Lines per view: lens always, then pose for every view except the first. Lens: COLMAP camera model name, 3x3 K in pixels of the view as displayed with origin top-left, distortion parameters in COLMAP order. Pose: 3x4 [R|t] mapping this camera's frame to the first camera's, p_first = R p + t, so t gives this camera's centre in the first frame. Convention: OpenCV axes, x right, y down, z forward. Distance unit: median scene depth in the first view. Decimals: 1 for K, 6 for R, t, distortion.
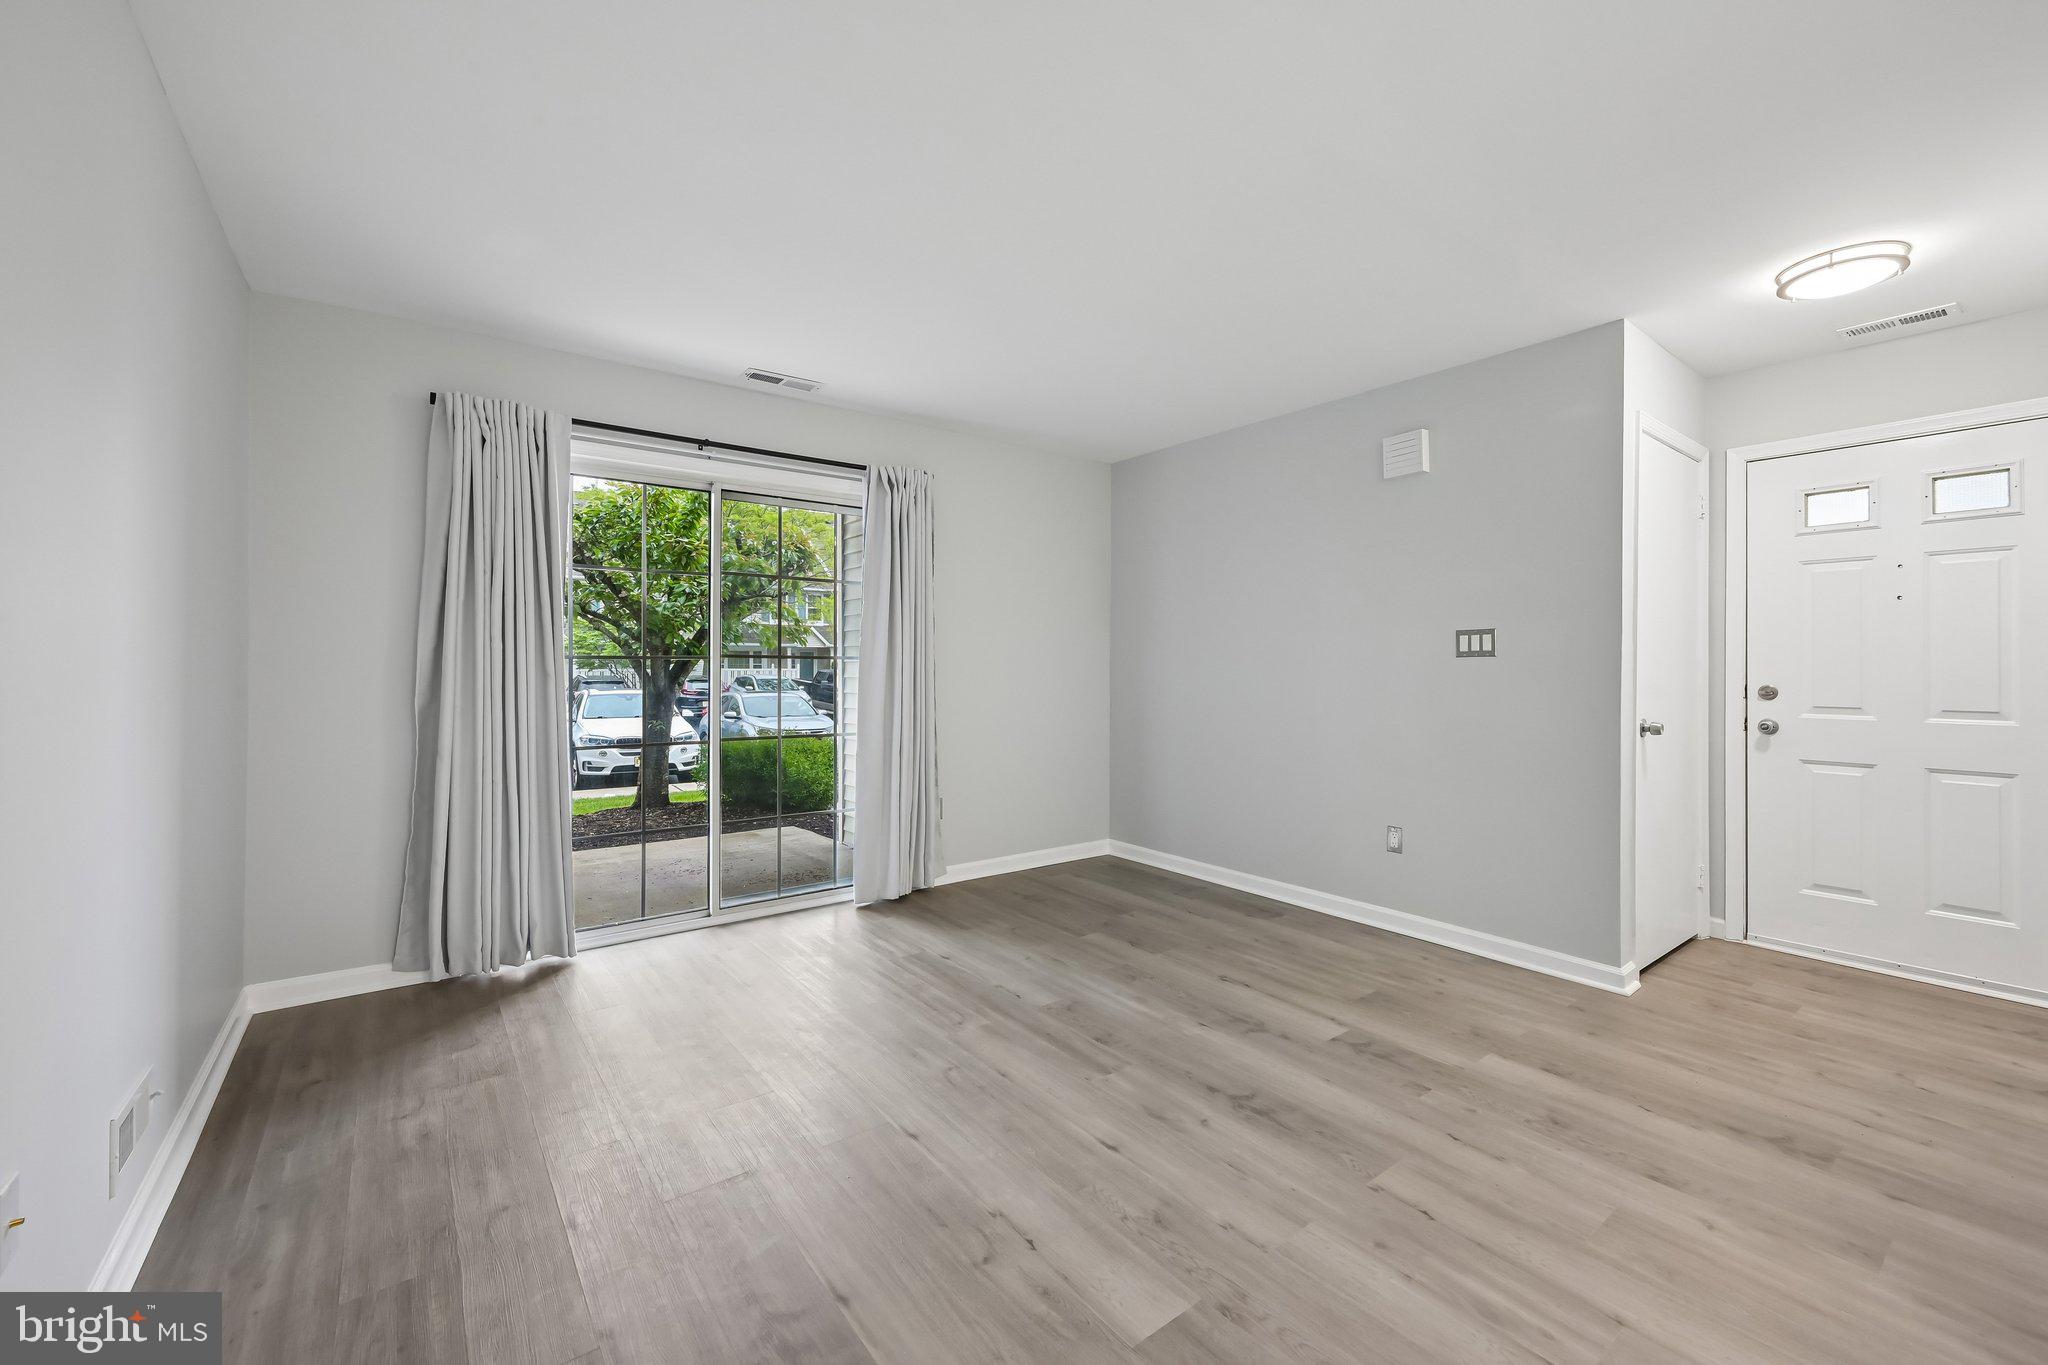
lens RADIAL K [[828.6, 0, 1043.6], [0, 828.6, 671.7], [0, 0, 1]] dist [0.001528, -0.000040]
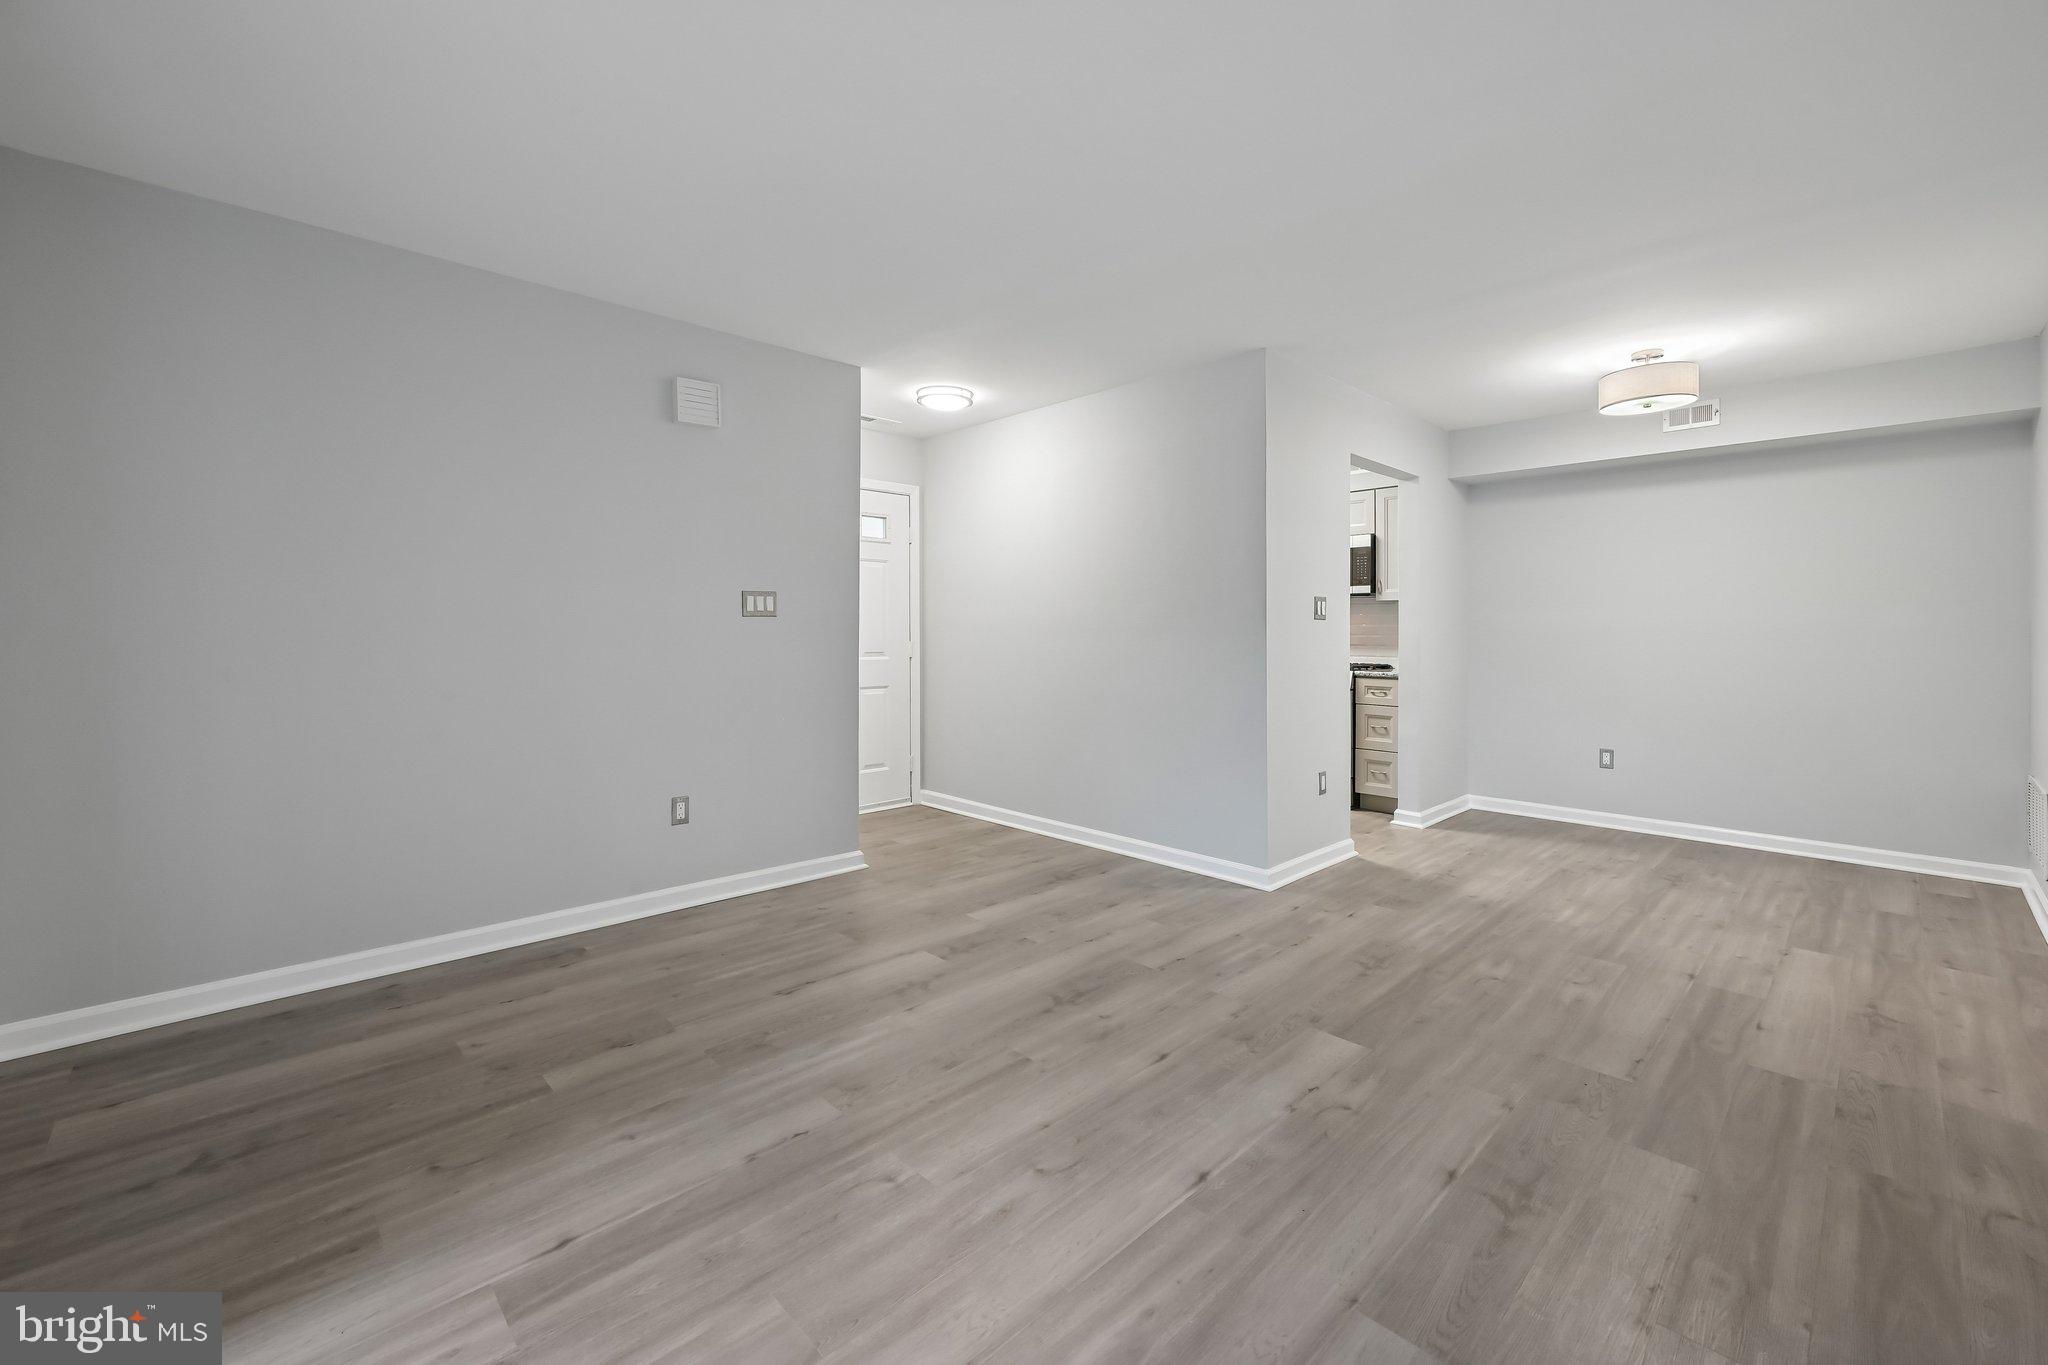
lens RADIAL K [[832.9, 0, 1031.4], [0, 832.9, 634.7], [0, 0, 1]] dist [0.002935, 0.000125]
pose [[-0.109914, -0.006669, 0.993919, -0.663018], [0.001765, 0.999975, 0.006905, -0.000984], [-0.993940, 0.002513, -0.109899, 0.853594]]
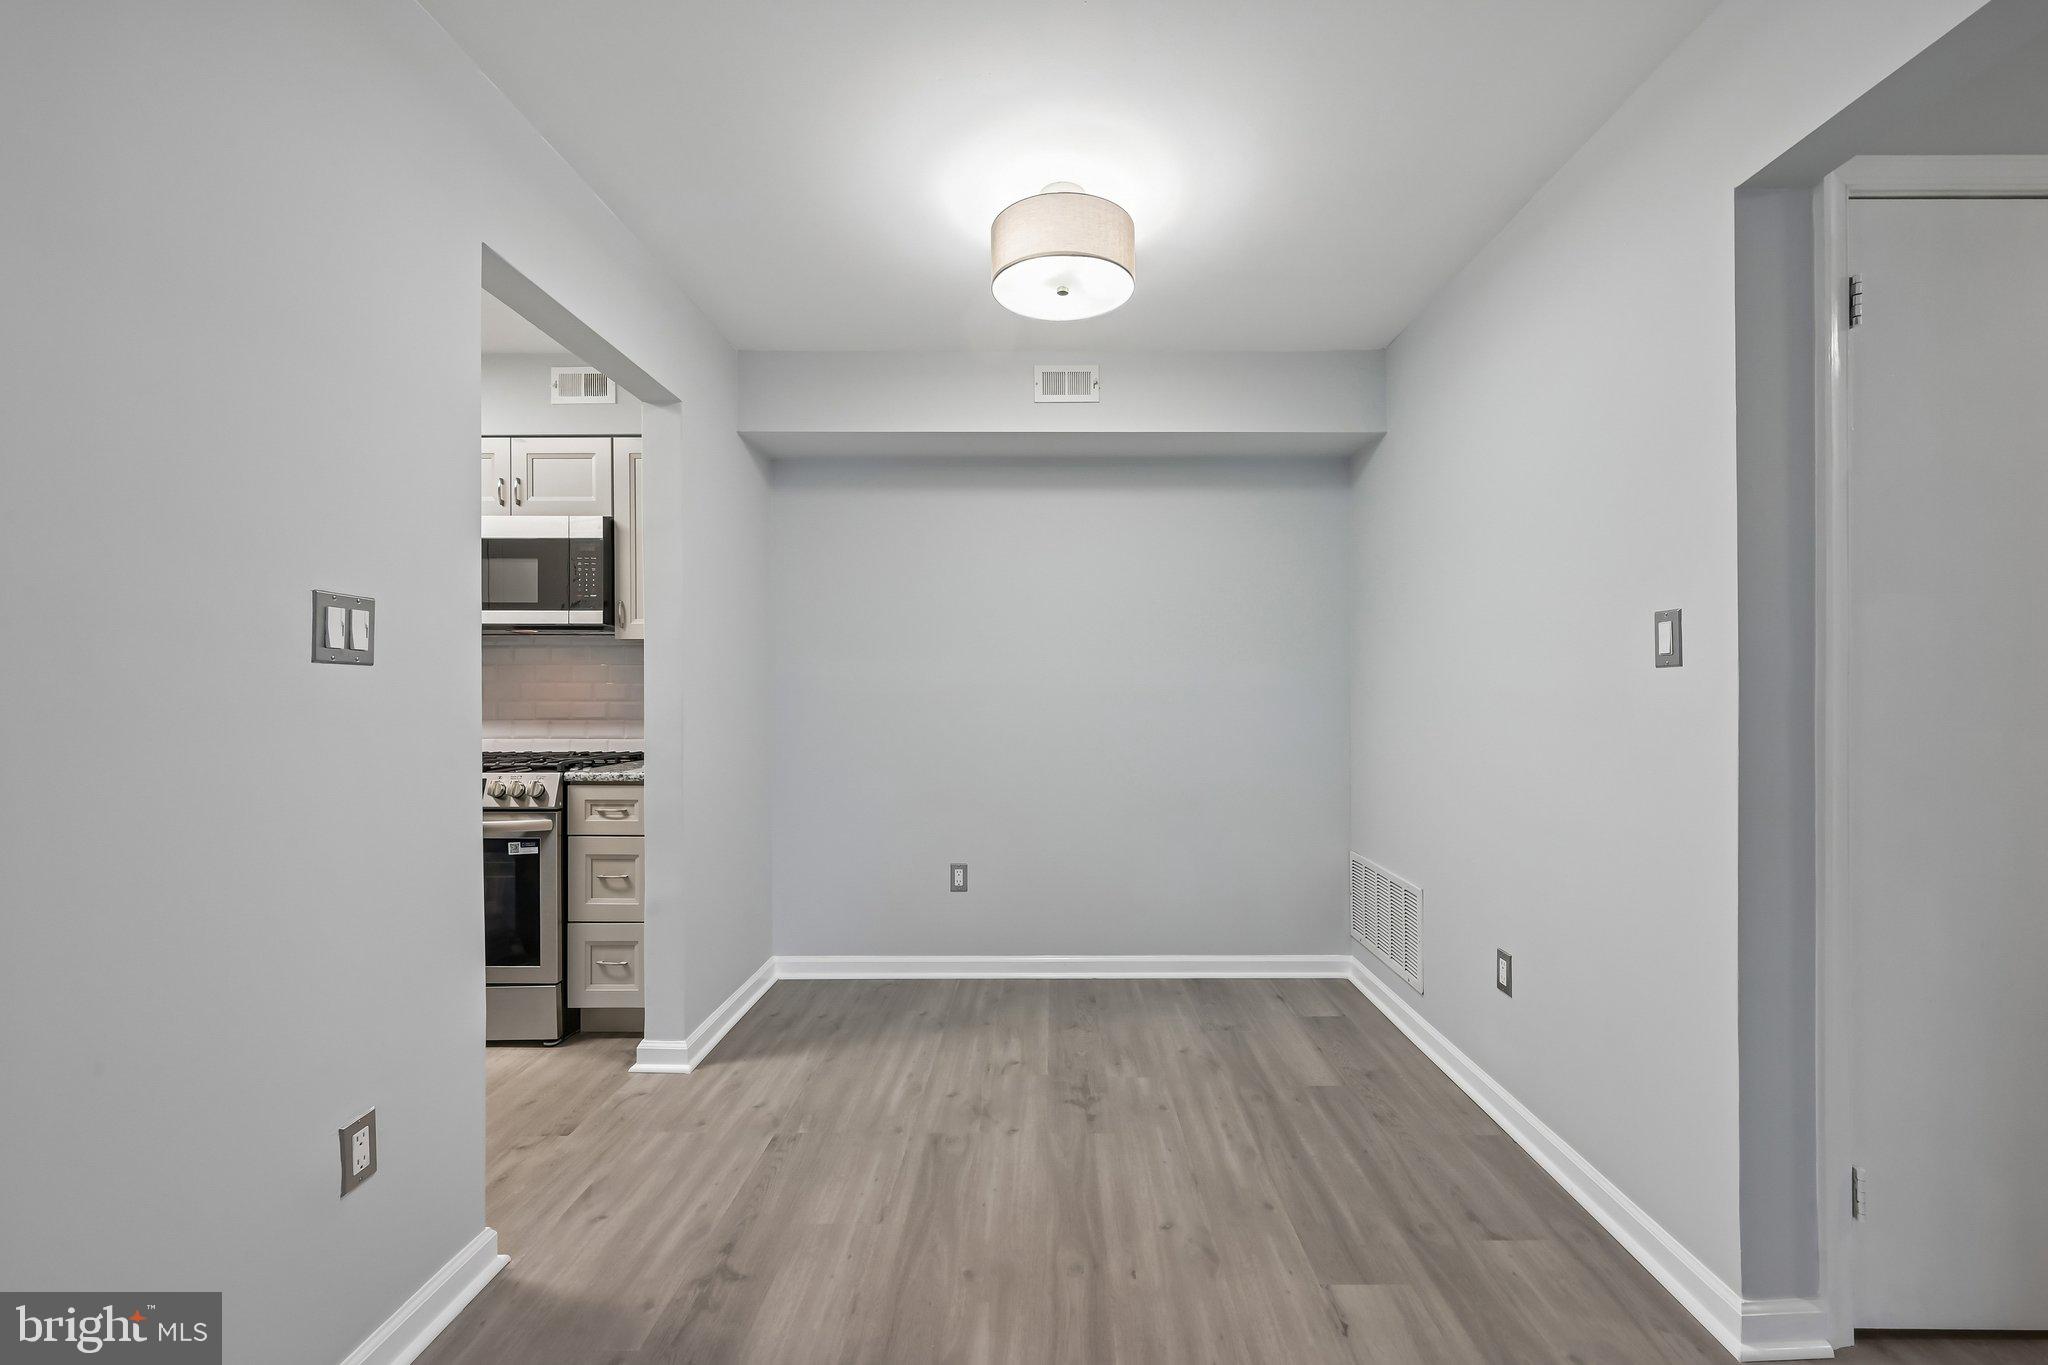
lens RADIAL K [[821.6, 0, 1047.5], [0, 821.6, 691.5], [0, 0, 1]] dist [-0.000557, 0.000026]
pose [[-0.788314, -0.000872, 0.615273, 0.053353], [0.002269, 0.999988, 0.004325, -0.001430], [-0.615269, 0.004806, -0.788303, 0.359416]]
